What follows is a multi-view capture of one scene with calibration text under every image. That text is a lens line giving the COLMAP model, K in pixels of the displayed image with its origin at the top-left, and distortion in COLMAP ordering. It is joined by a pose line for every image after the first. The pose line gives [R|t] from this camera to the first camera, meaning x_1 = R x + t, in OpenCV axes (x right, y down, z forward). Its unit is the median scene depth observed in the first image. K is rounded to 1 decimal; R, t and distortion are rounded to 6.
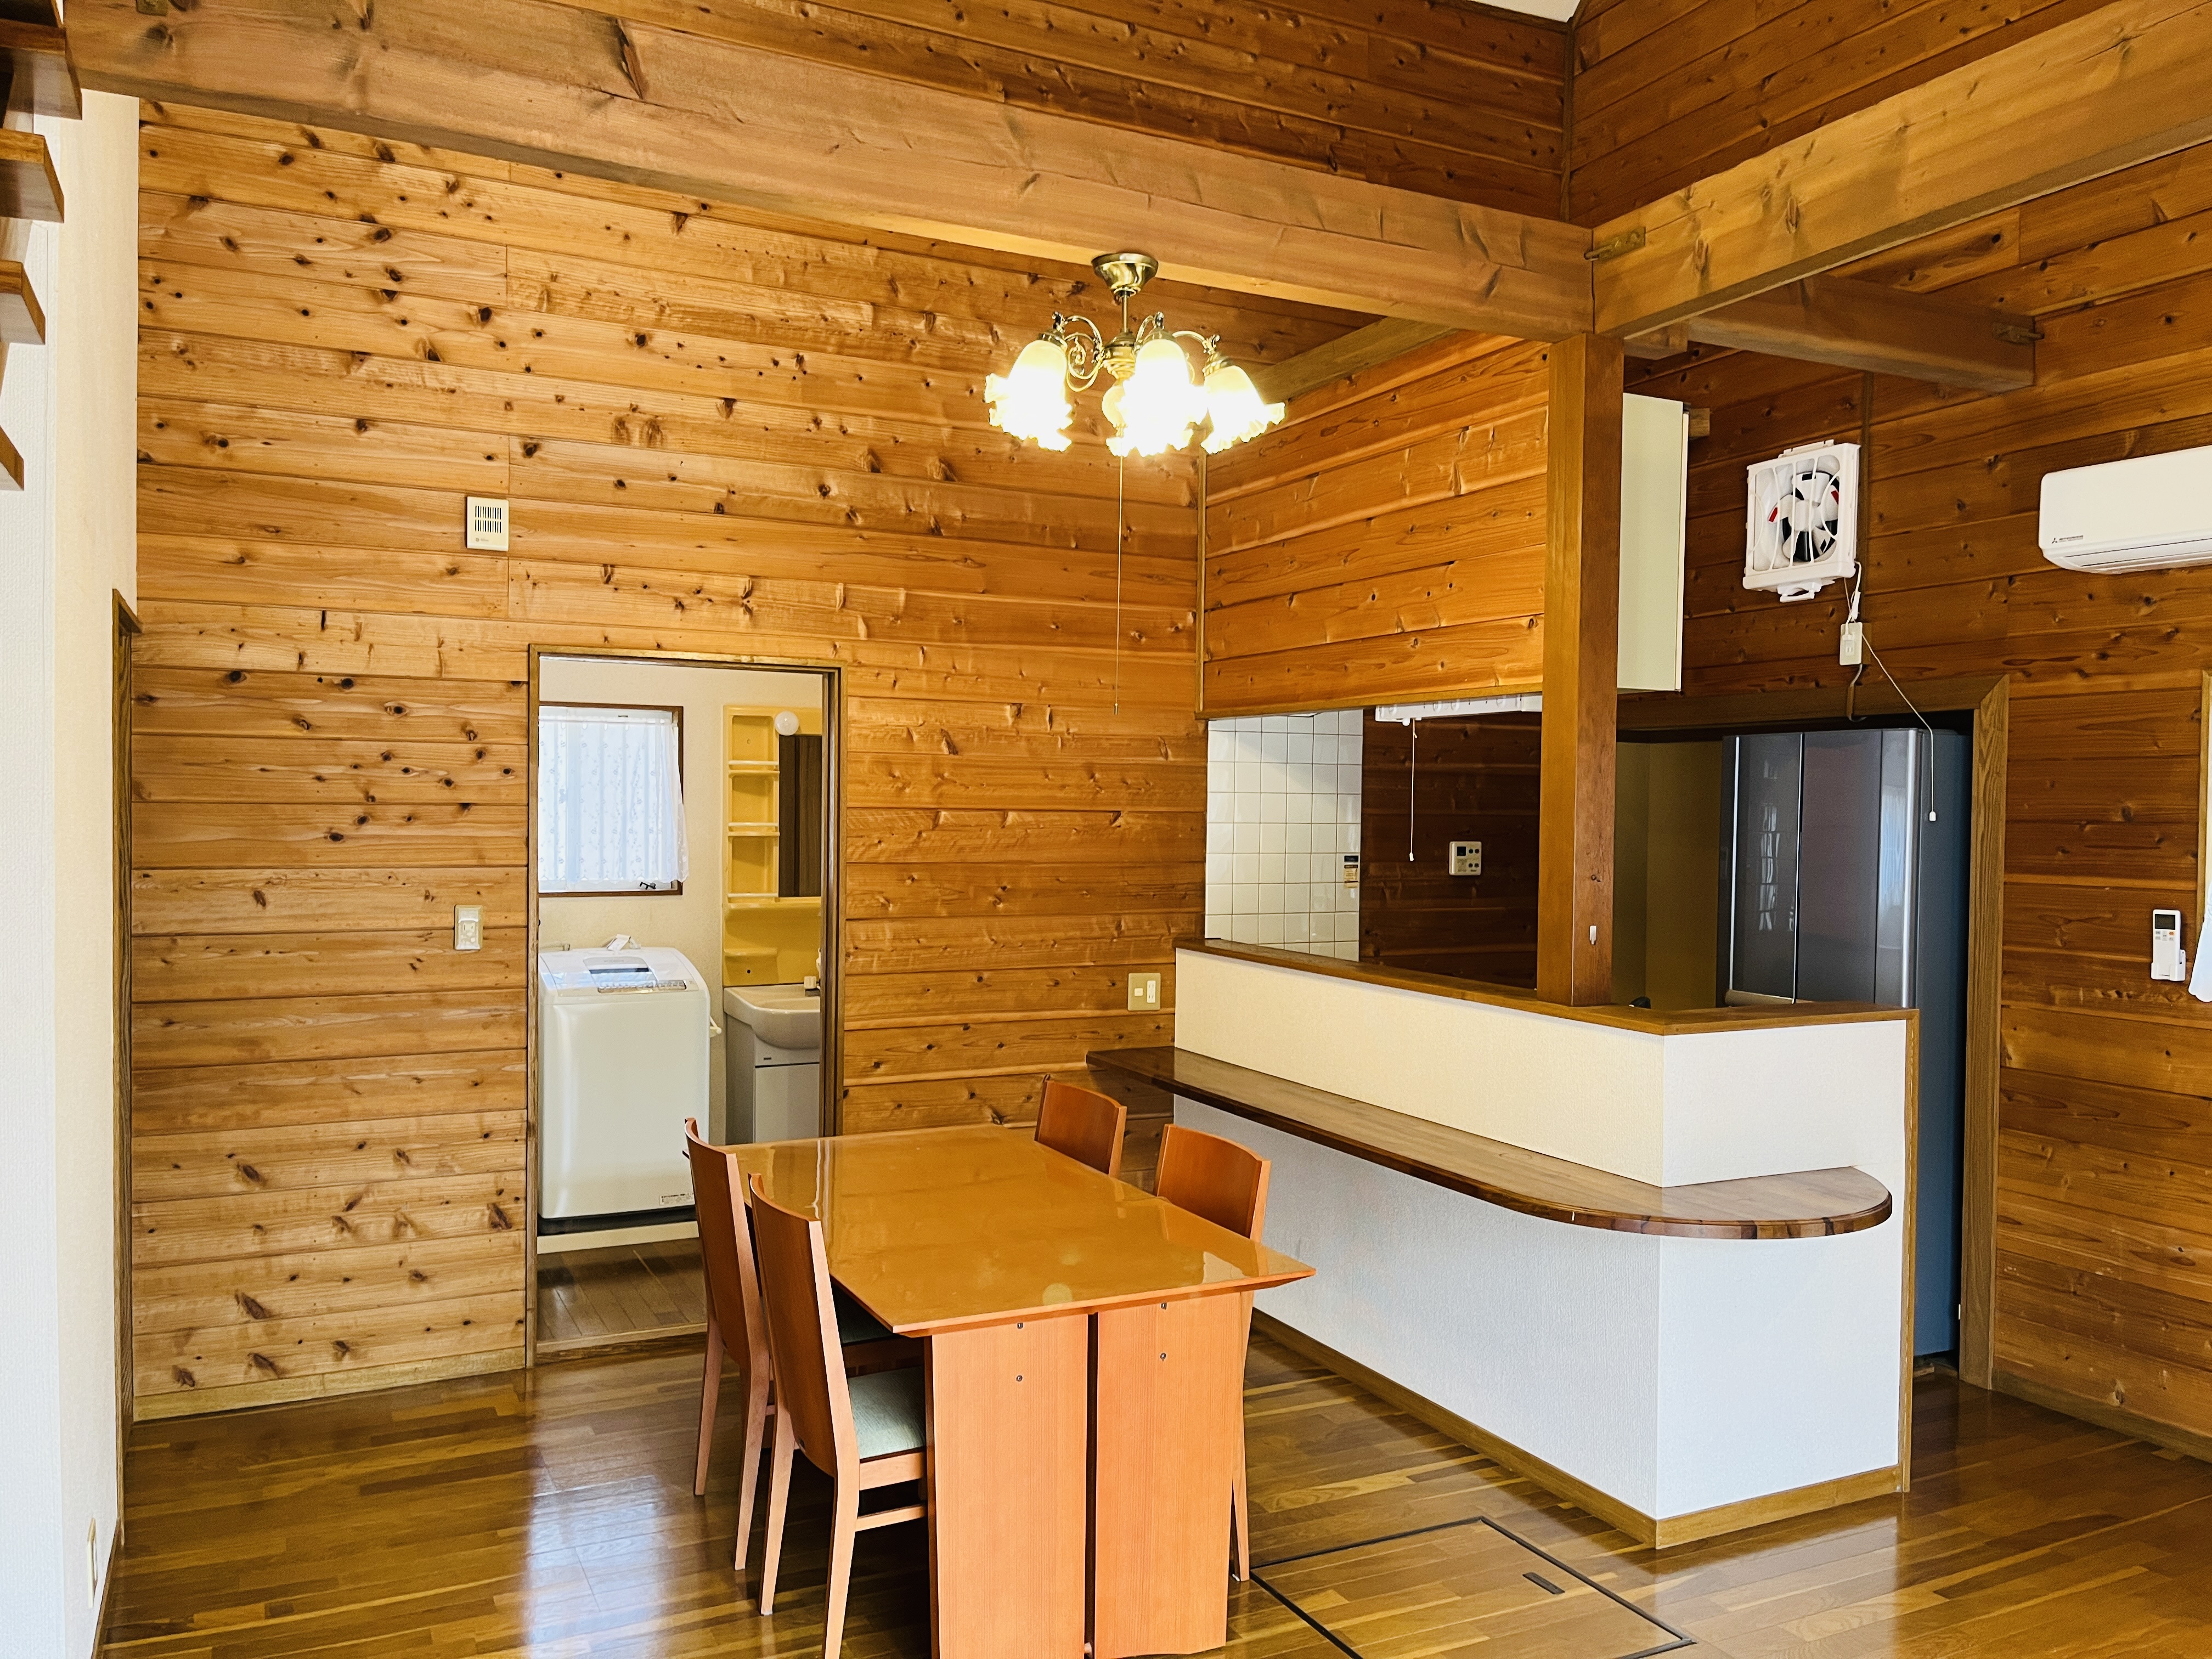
lens RADIAL K [[1685.1, 0, 1117.2], [0, 1685.1, 829.5], [0, 0, 1]] dist [0.062597, -0.080793]
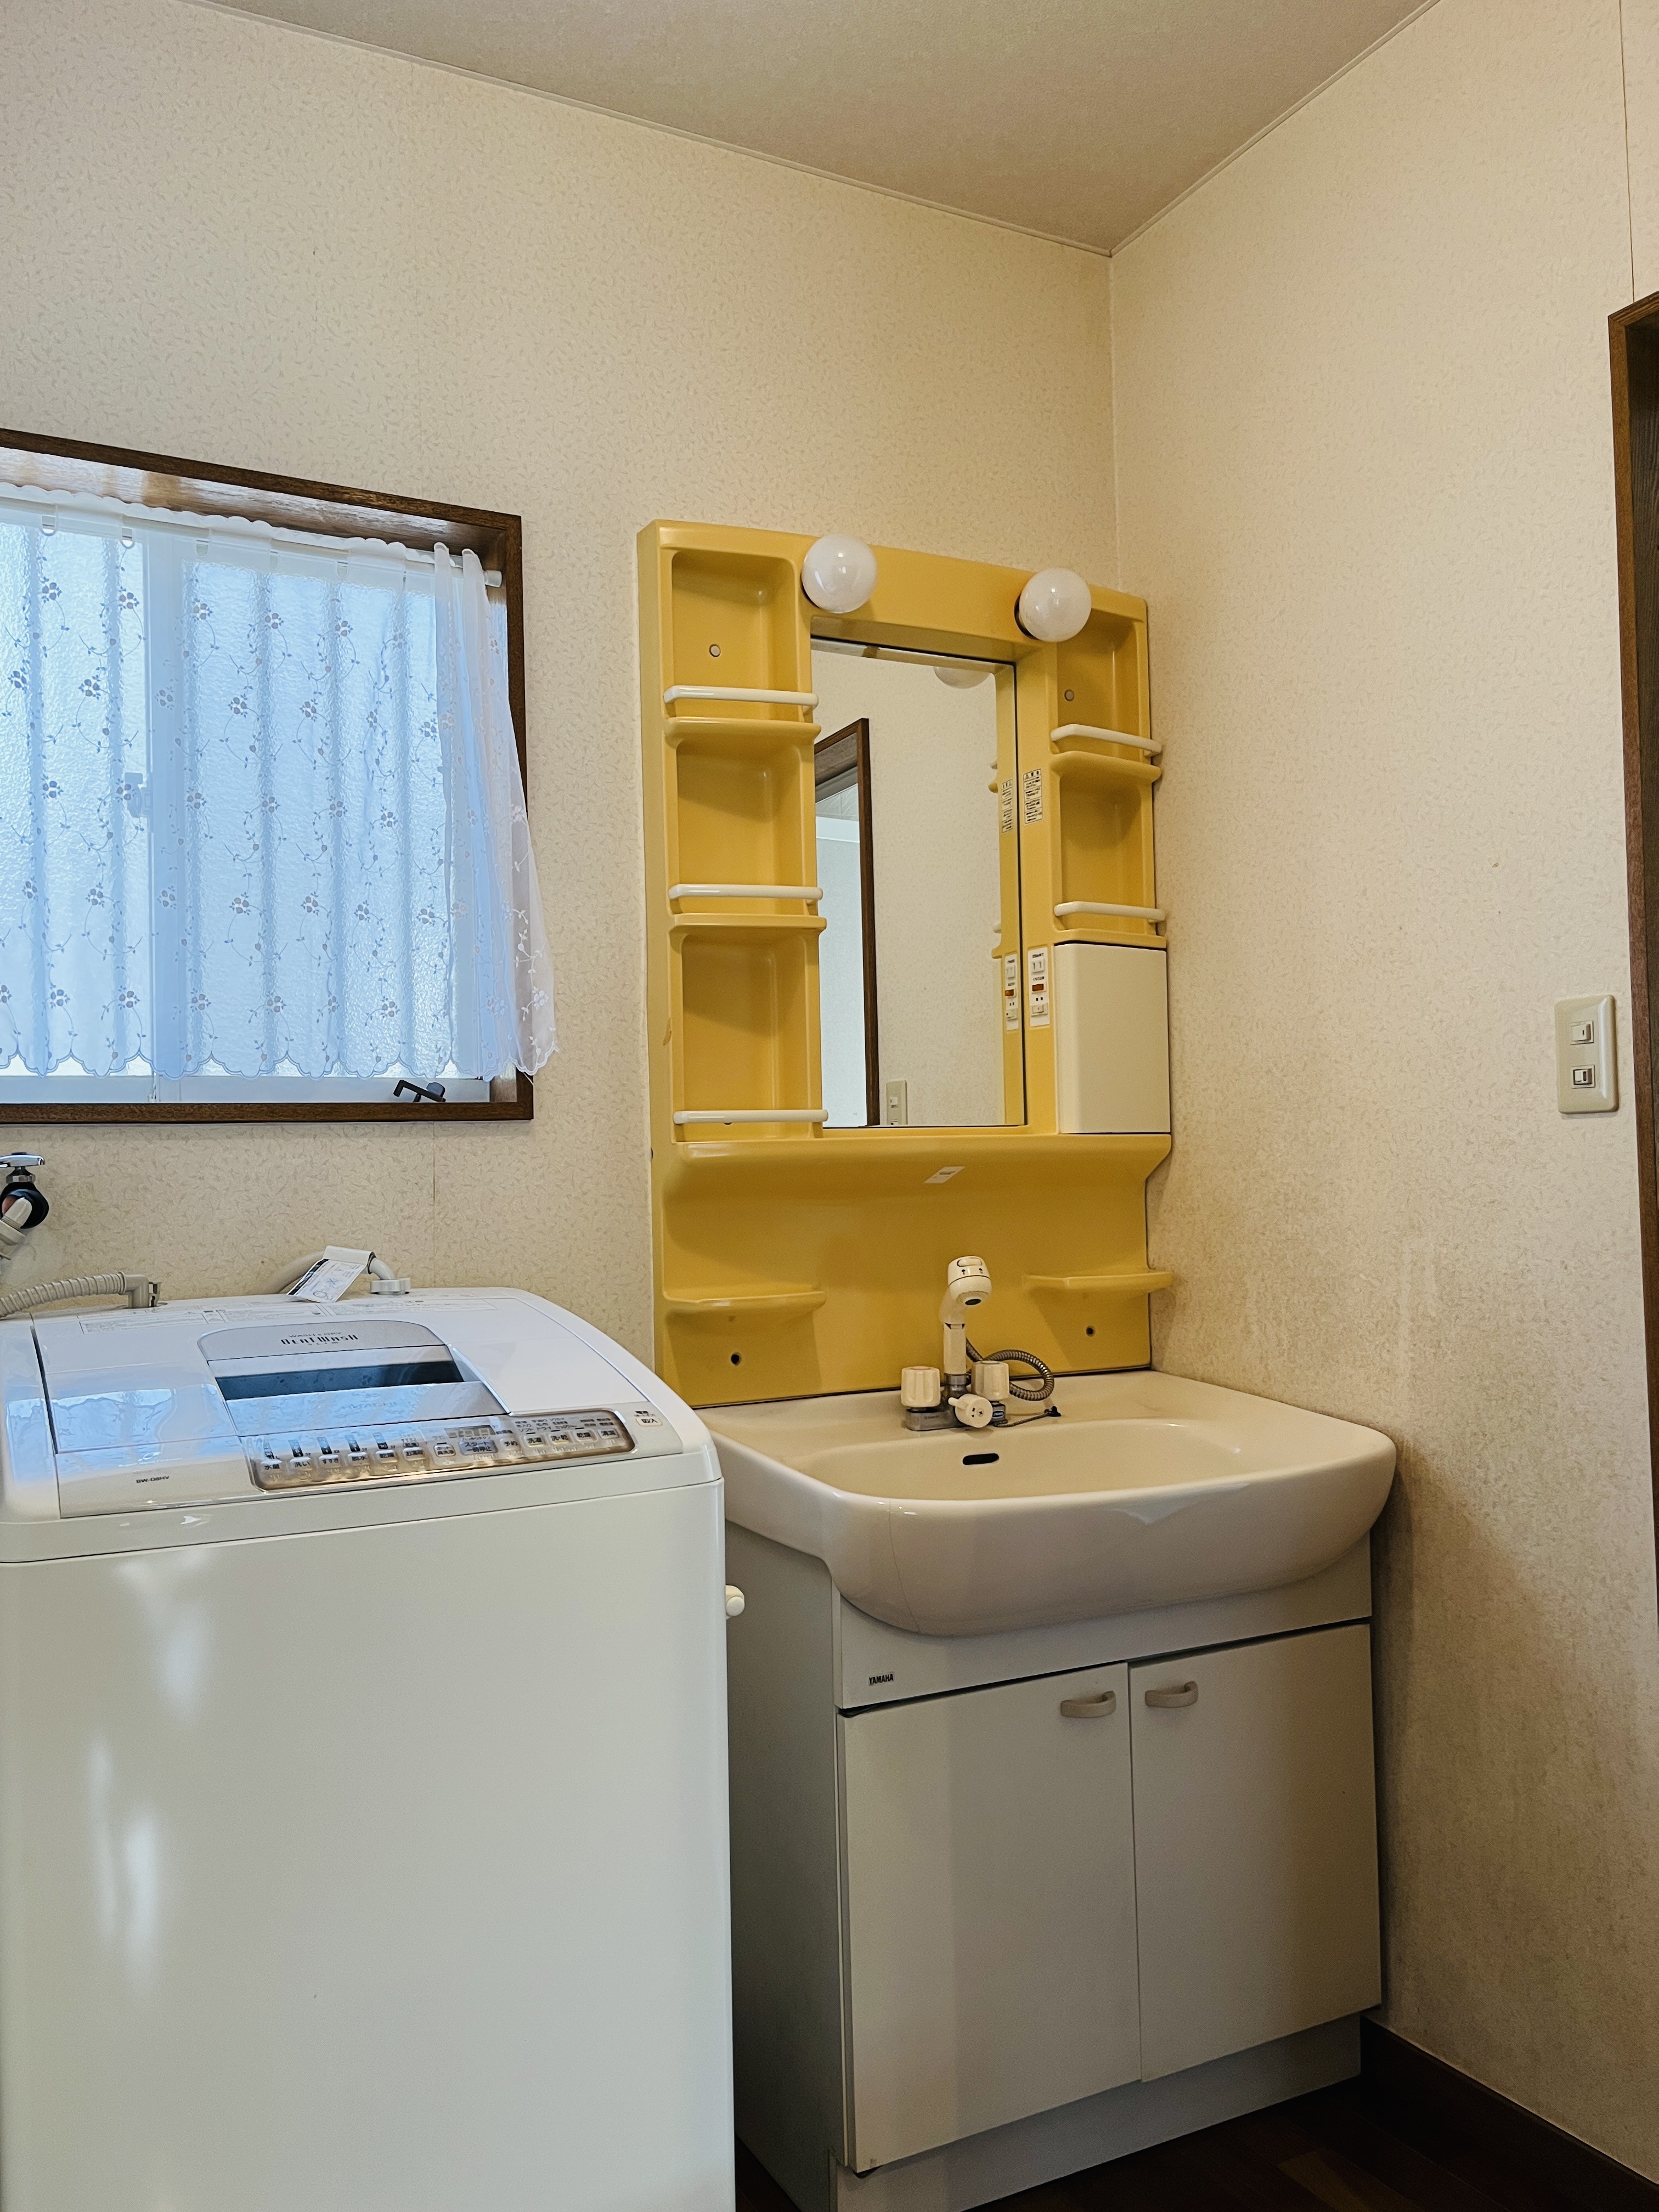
lens RADIAL K [[1685.1, 0, 812.0], [0, 1685.1, 1115.0], [0, 0, 1]] dist [0.062597, -0.080793]
pose [[0.999576, -0.026964, 0.011014, -0.212524], [0.027338, 0.998998, -0.035428, 0.051811], [-0.010047, 0.035714, 0.999312, 0.701160]]
